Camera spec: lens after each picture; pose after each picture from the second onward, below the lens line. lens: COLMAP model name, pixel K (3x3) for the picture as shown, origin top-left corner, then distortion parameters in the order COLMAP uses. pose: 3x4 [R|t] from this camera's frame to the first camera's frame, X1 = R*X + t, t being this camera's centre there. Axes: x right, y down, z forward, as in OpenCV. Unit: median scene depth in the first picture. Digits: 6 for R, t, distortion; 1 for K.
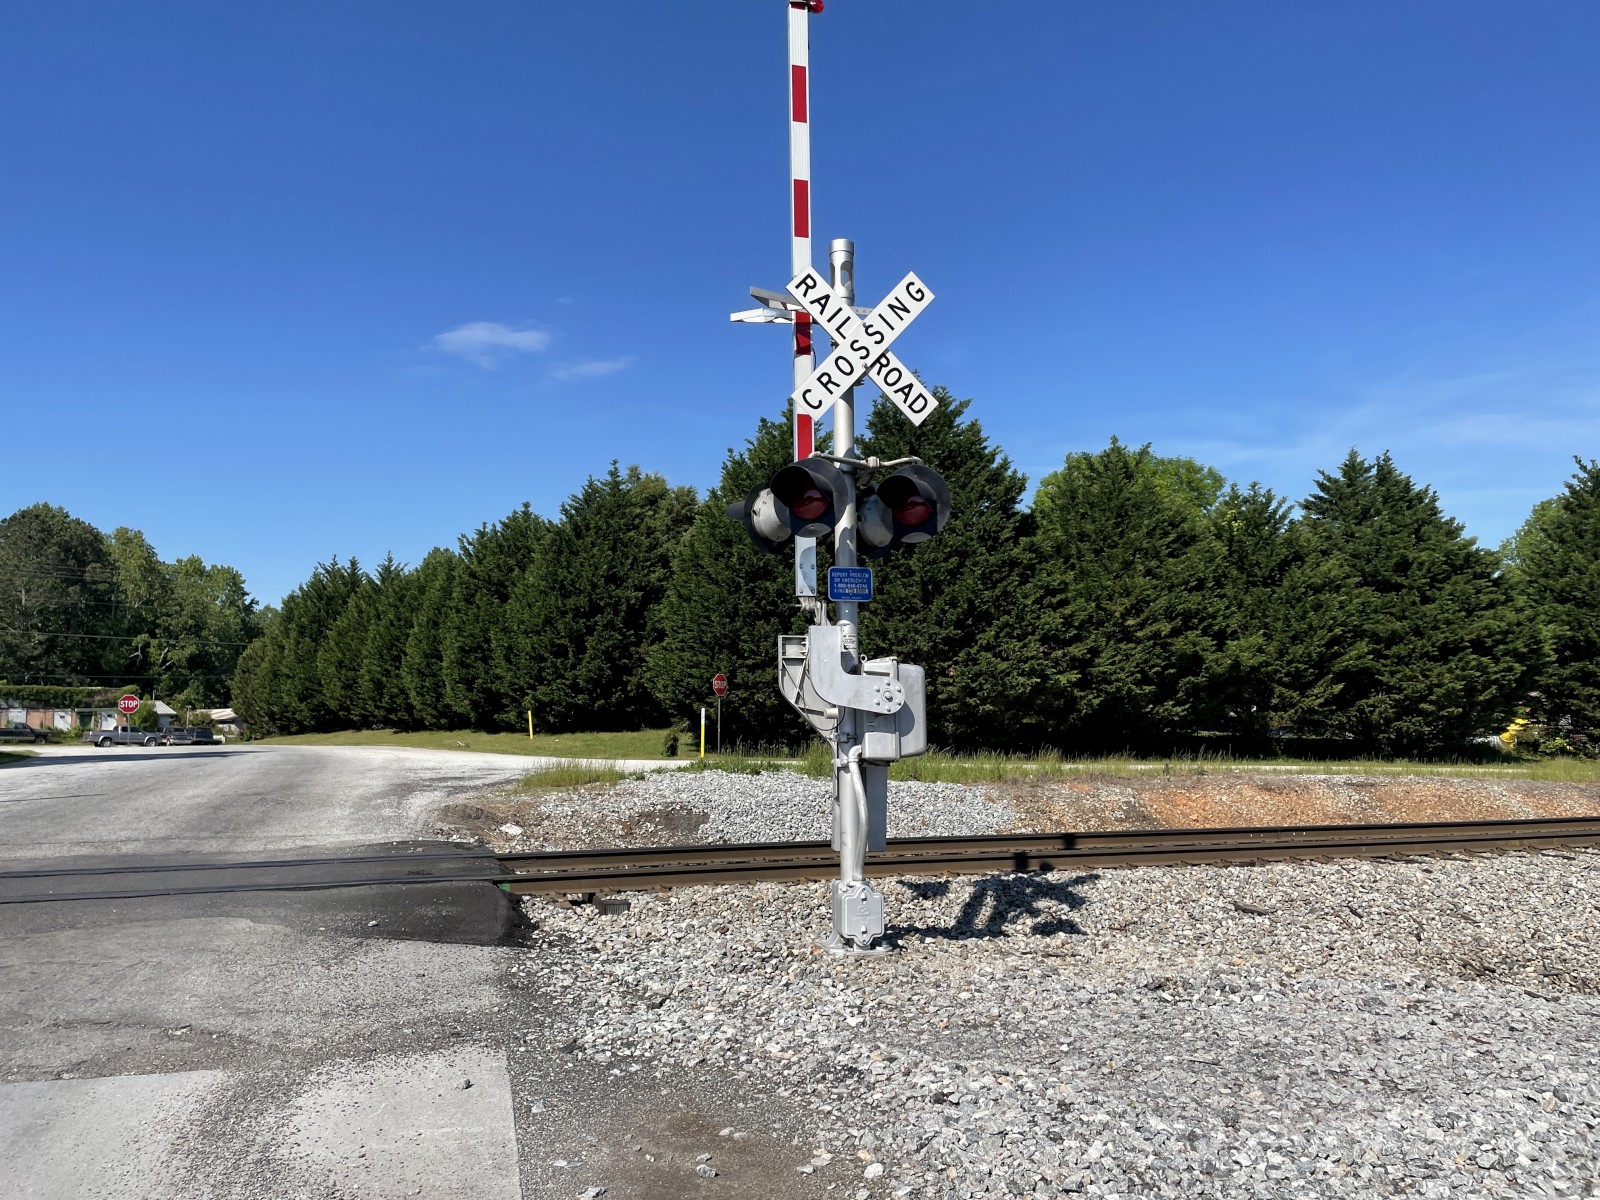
lens RADIAL K [[1206.9, 0, 790.6], [0, 1206.9, 619.3], [0, 0, 1]] dist [0.082179, -0.096964]
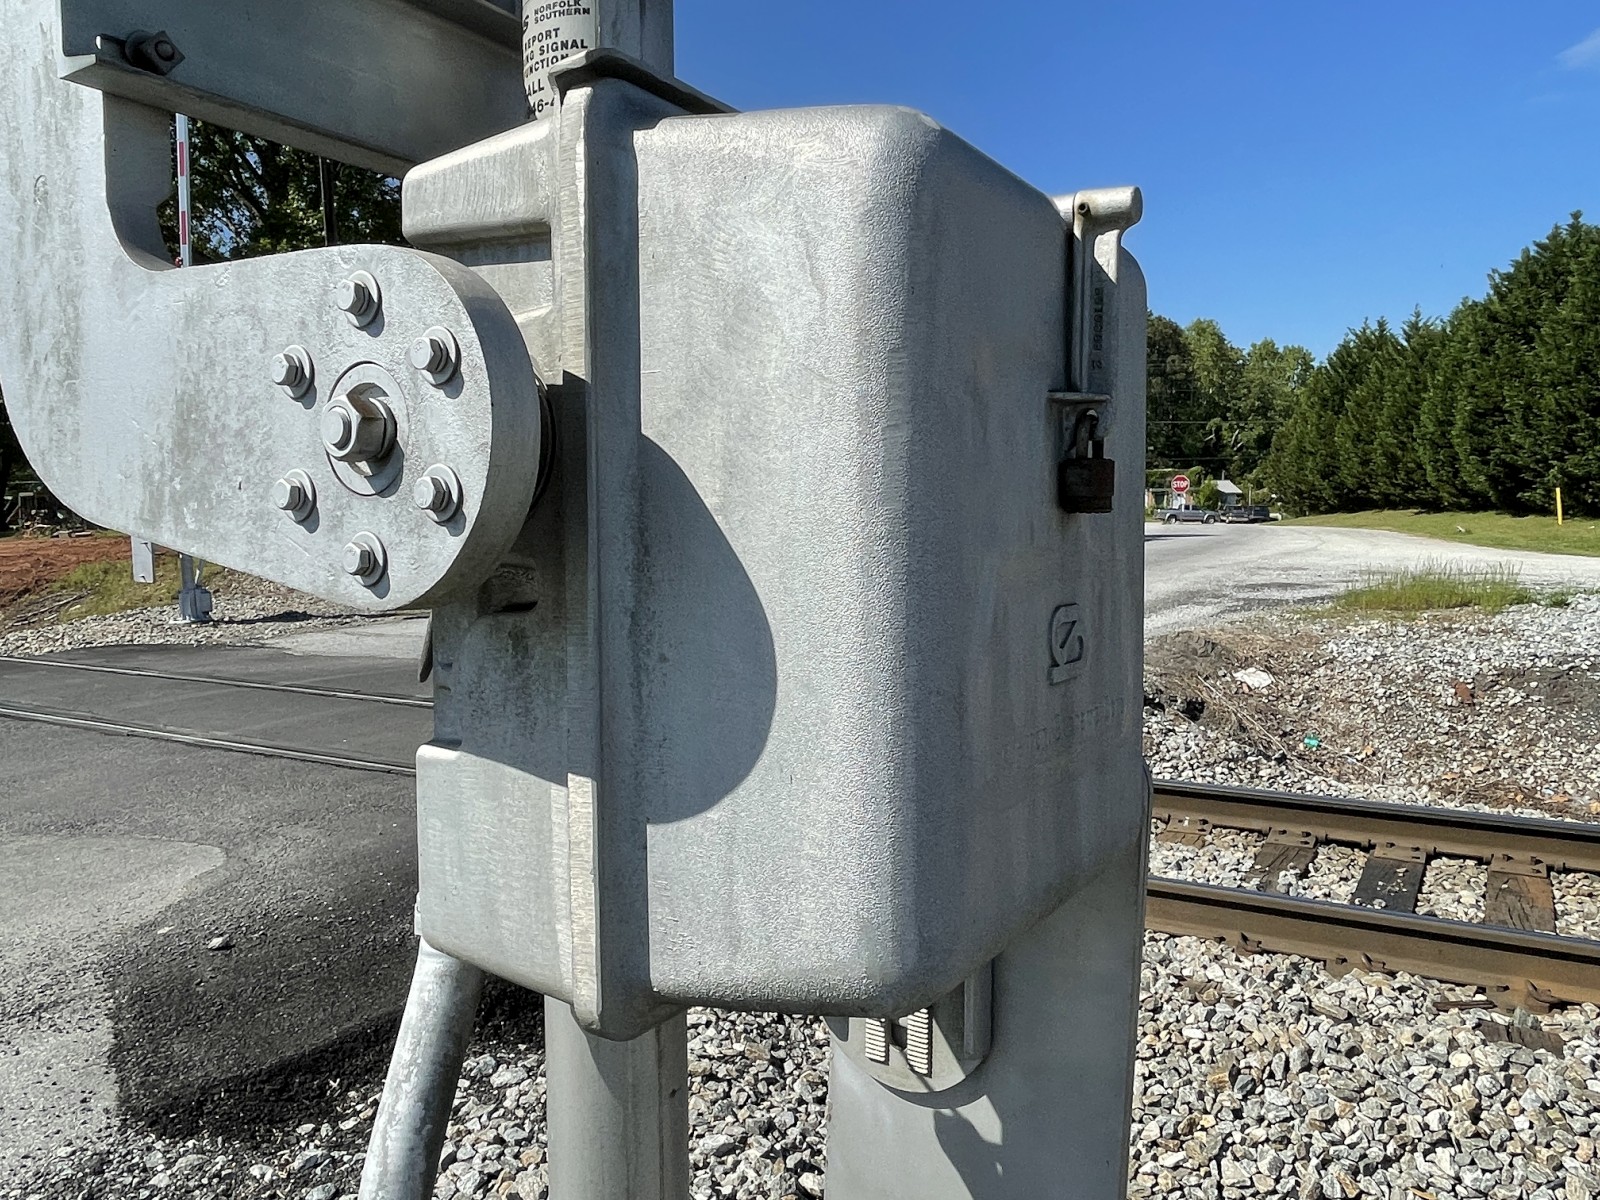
lens RADIAL K [[1152.6, 0, 839.7], [0, 1152.6, 588.9], [0, 0, 1]] dist [-0.000366, -0.000942]
pose [[0.660391, 0.052550, -0.749081, 0.023888], [0.069300, 0.989026, 0.130478, 0.008693], [0.747717, -0.138078, 0.649503, 0.126489]]
